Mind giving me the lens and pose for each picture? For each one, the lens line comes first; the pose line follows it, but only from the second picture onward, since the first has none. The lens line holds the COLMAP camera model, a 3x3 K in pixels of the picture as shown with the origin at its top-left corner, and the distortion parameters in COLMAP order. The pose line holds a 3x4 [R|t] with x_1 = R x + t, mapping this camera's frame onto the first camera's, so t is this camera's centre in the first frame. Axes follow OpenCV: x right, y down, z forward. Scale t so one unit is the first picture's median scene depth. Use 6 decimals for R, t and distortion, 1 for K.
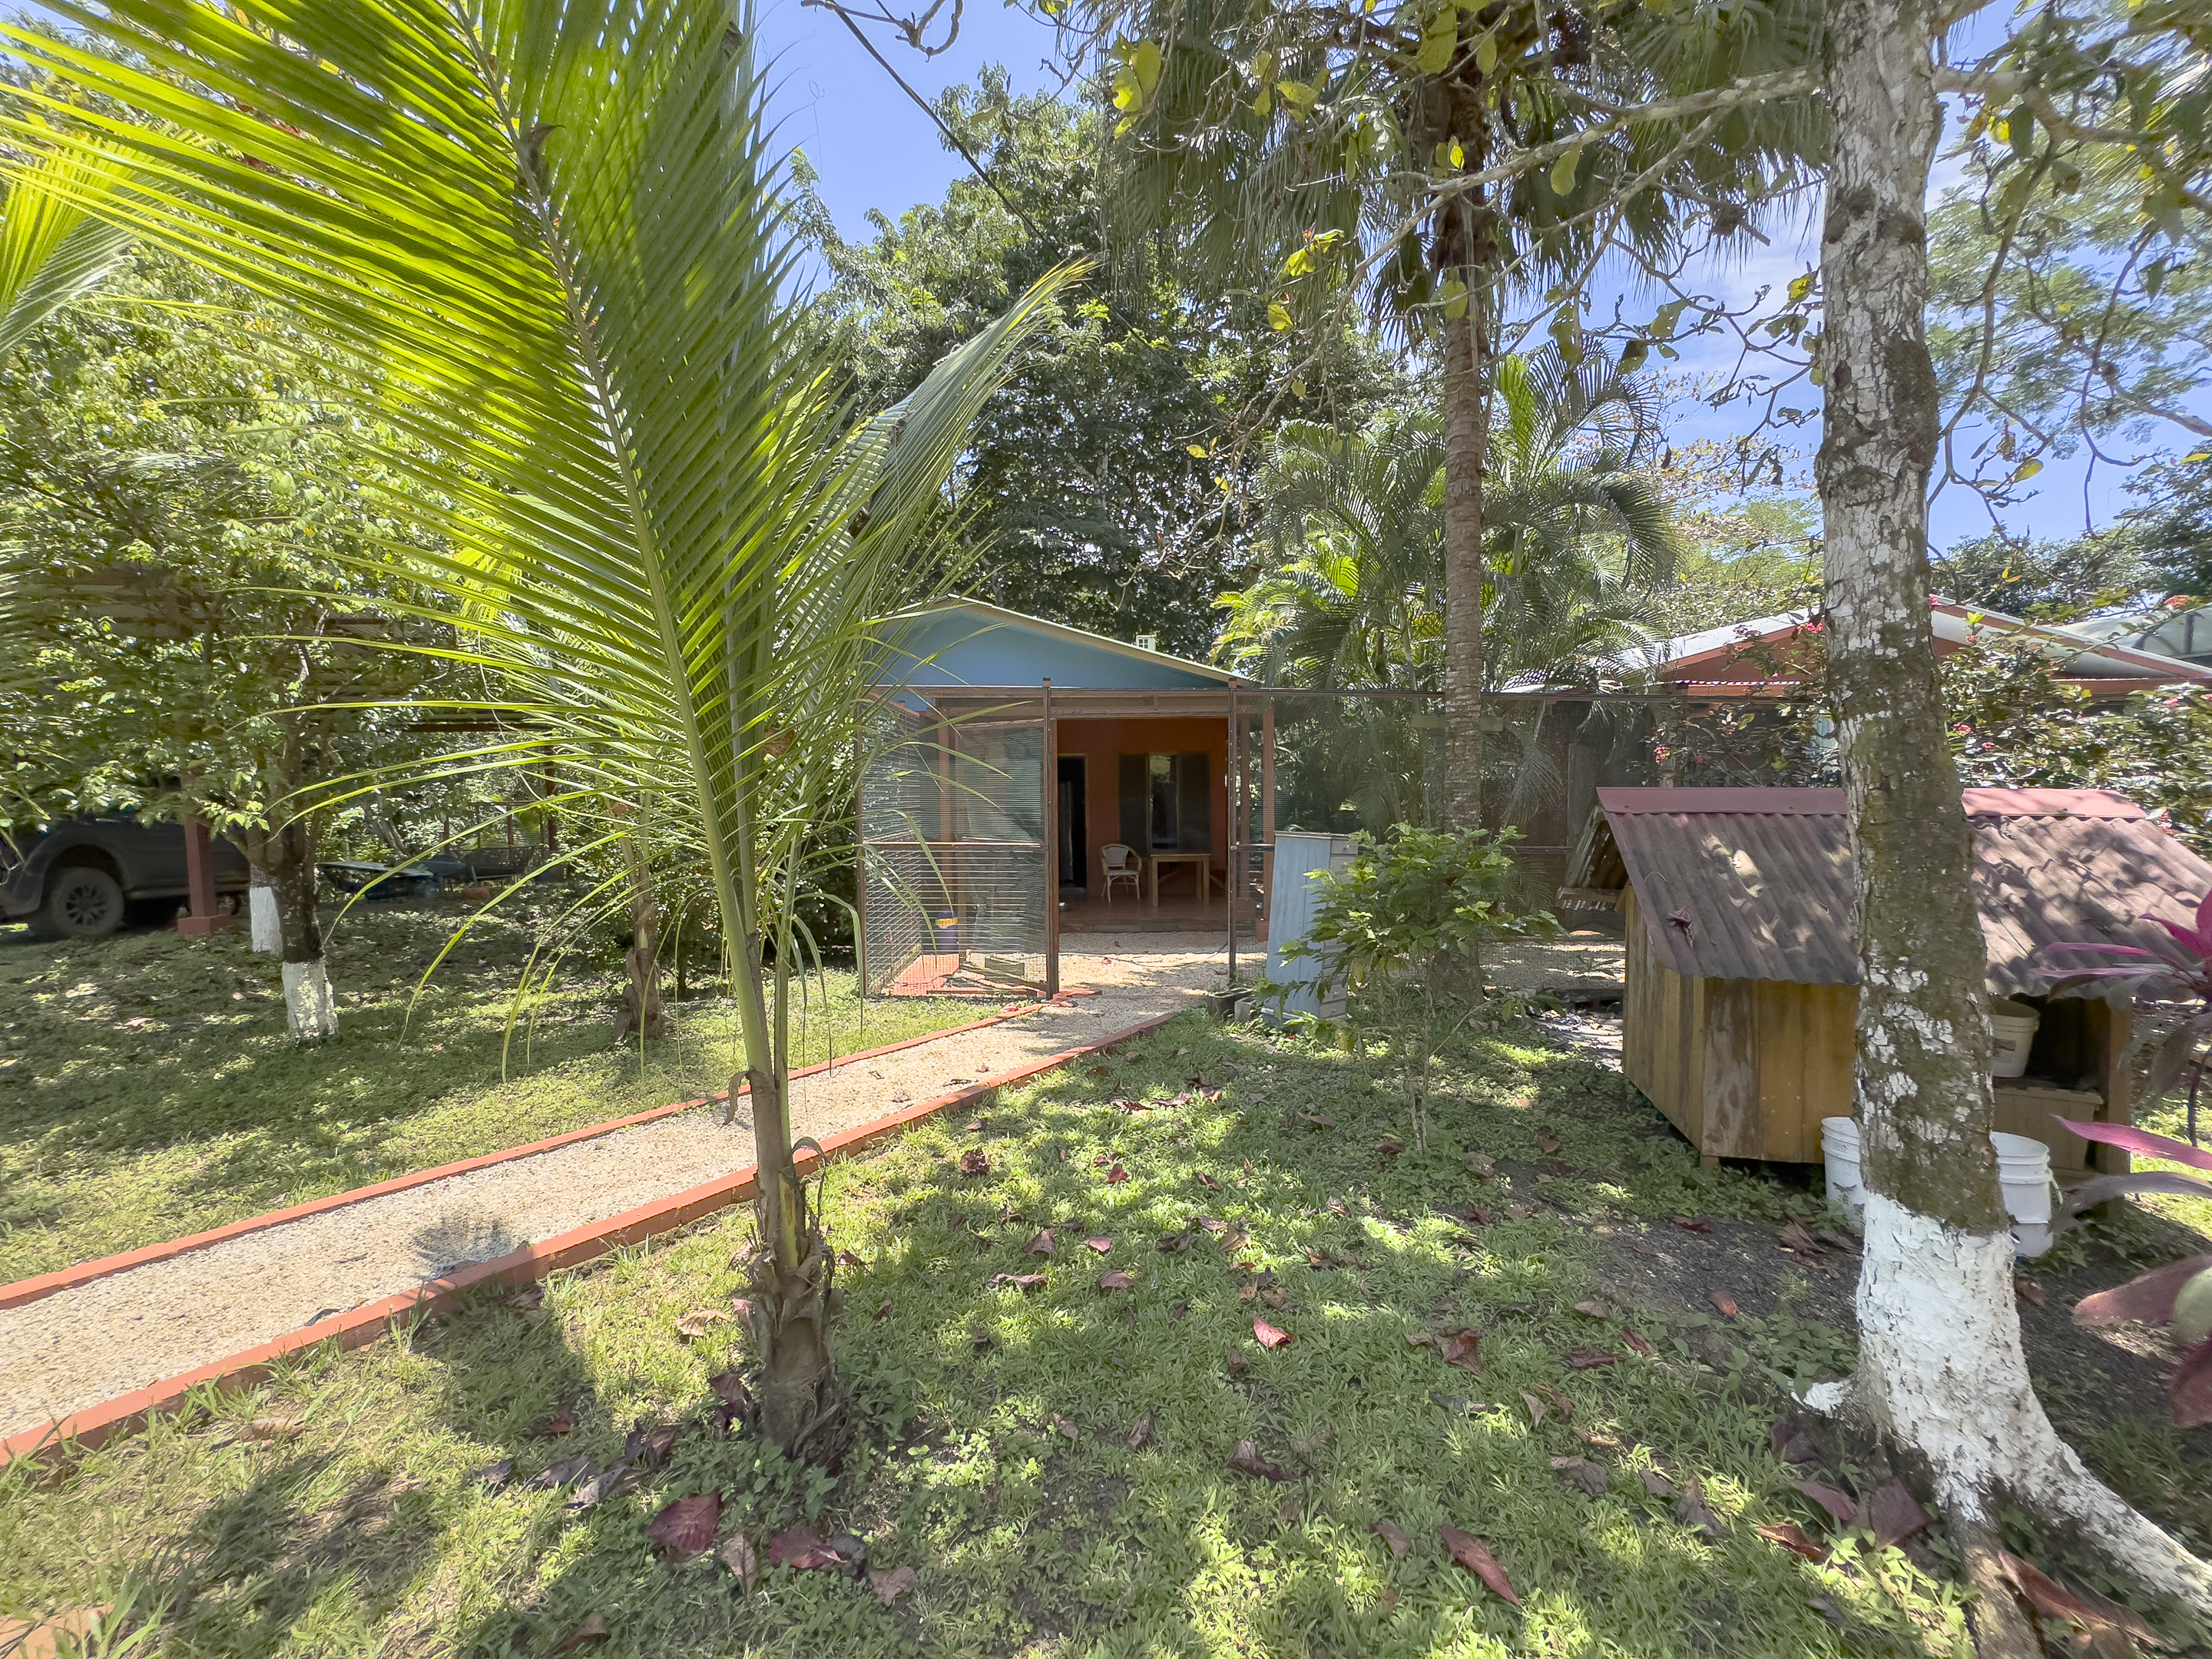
lens RADIAL K [[878.6, 0, 1119.2], [0, 878.6, 830.7], [0, 0, 1]] dist [-0.009865, 0.000125]
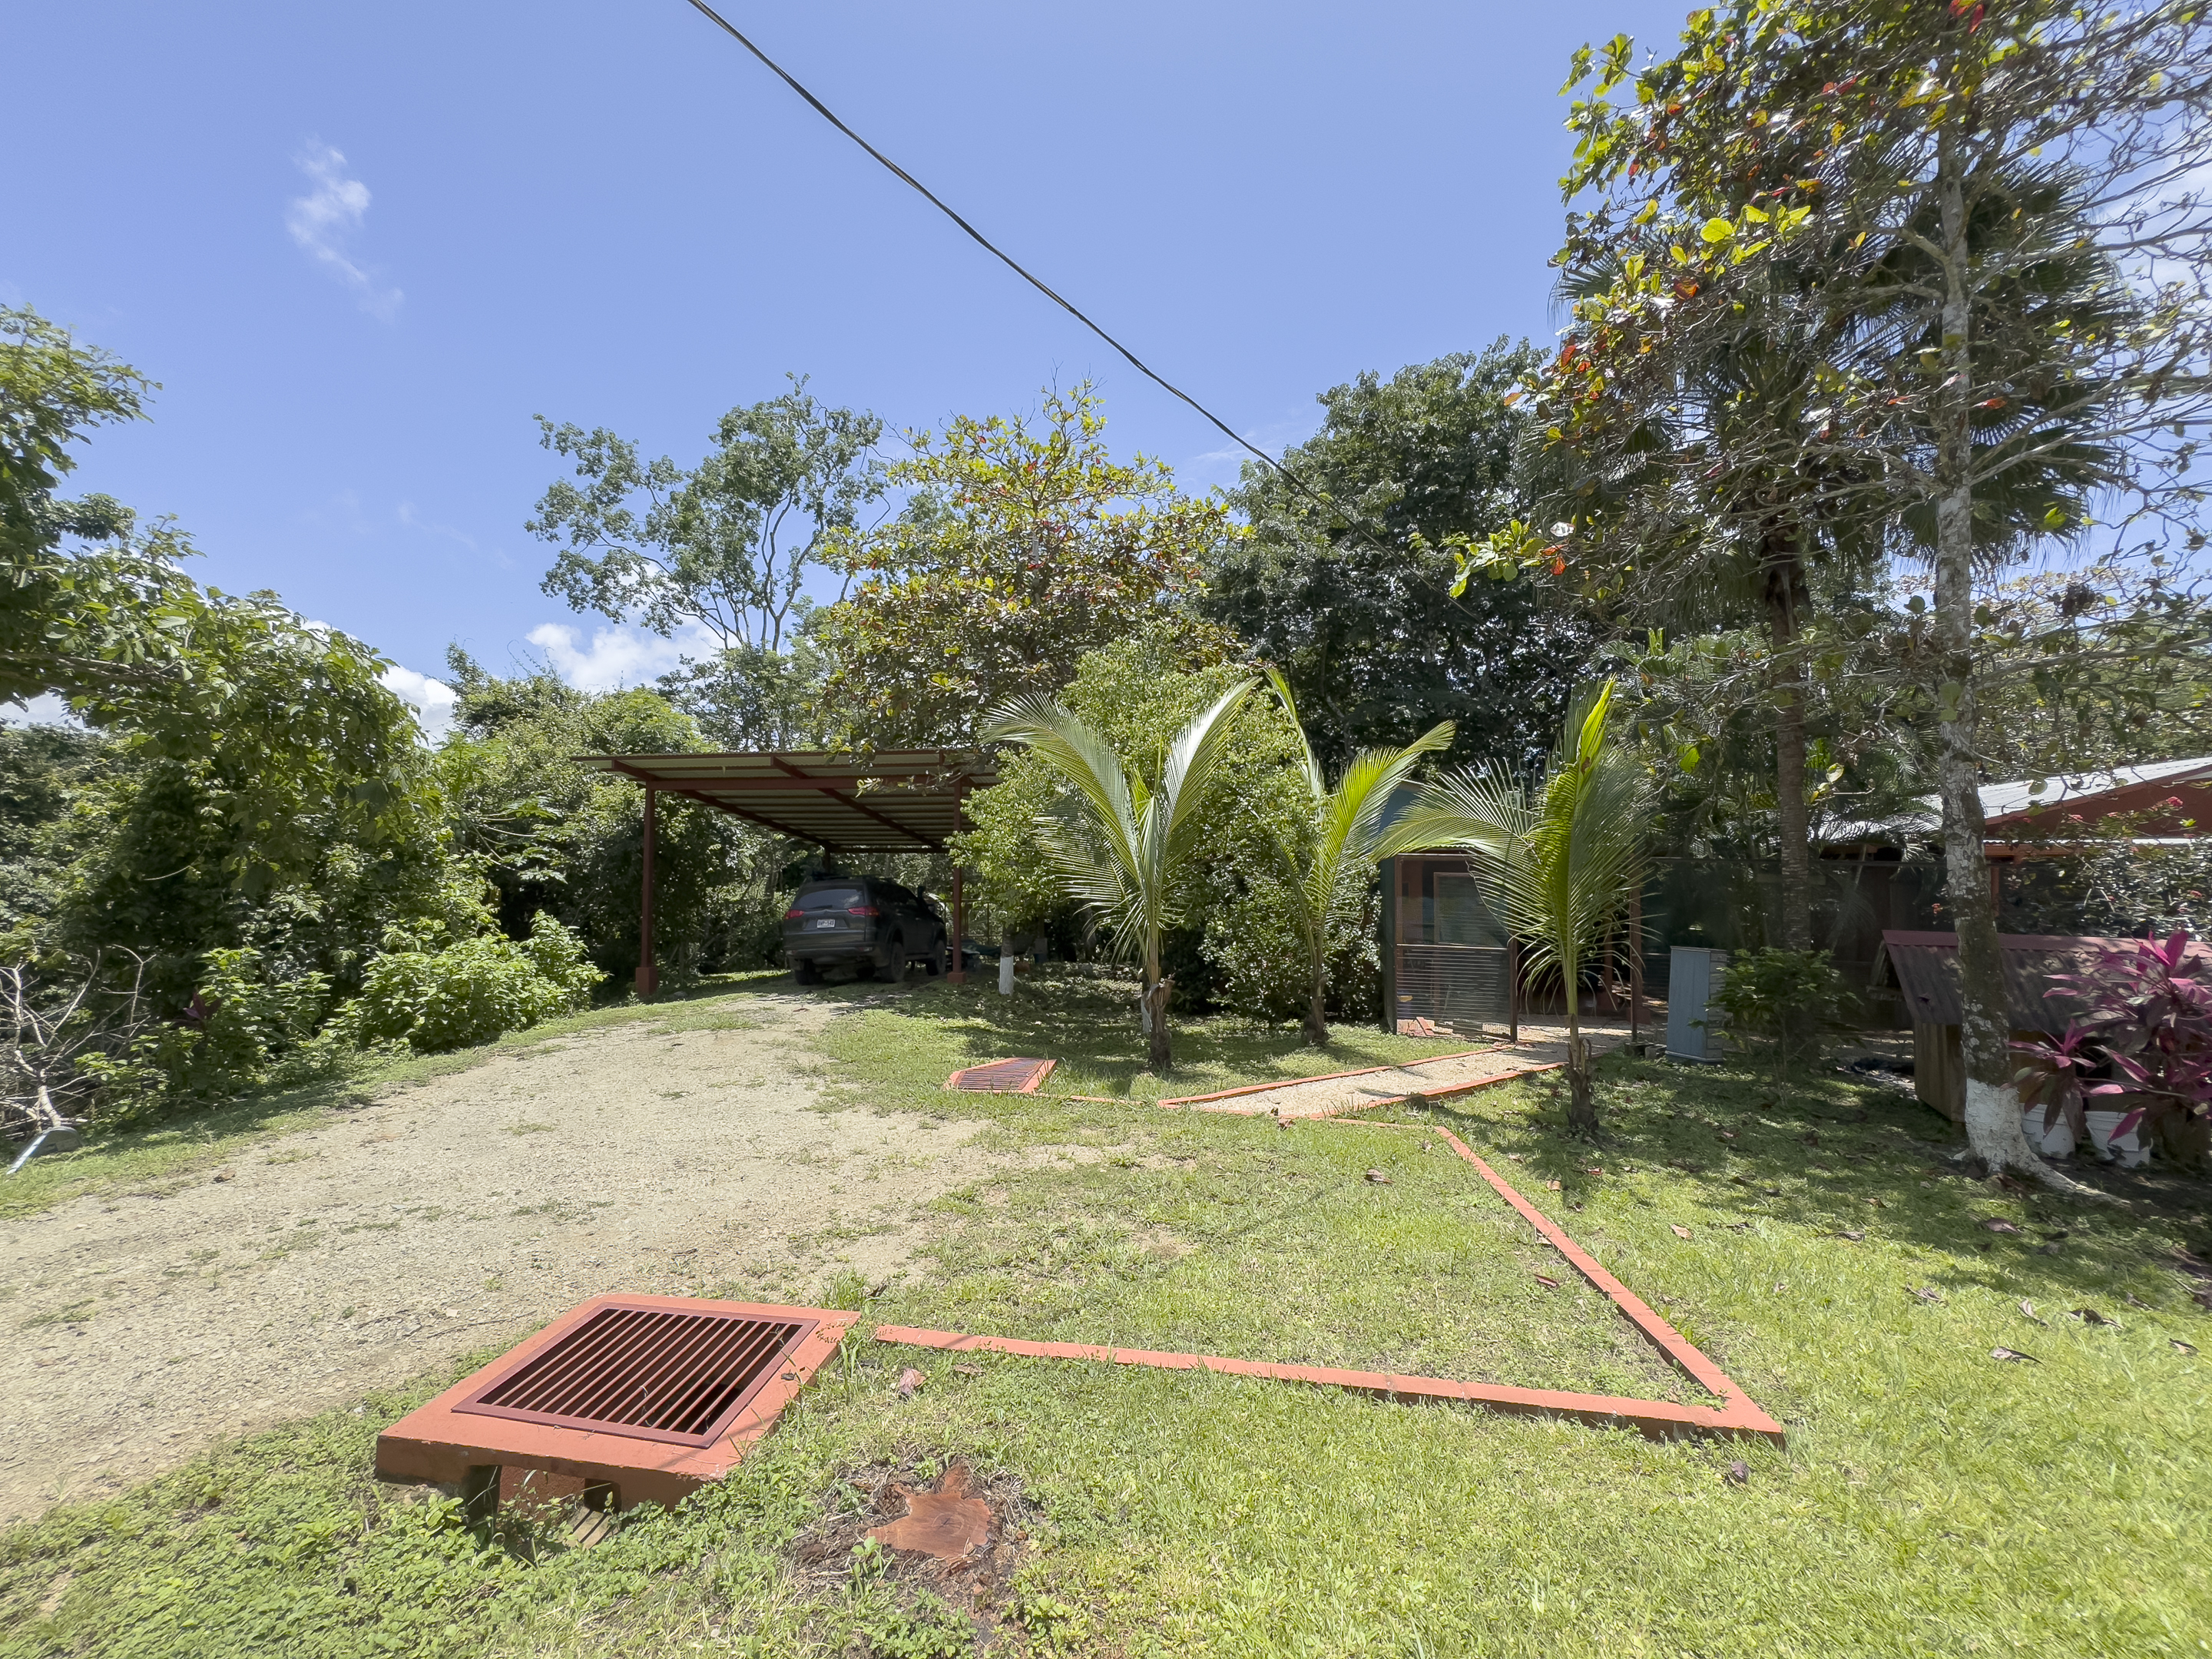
lens RADIAL K [[878.6, 0, 1119.2], [0, 878.6, 830.7], [0, 0, 1]] dist [-0.009865, 0.000125]
pose [[0.960638, 0.000986, -0.277801, -0.642400], [-0.031365, 0.993985, -0.104929, -0.016791], [0.276026, 0.109512, 0.954891, -1.592590]]
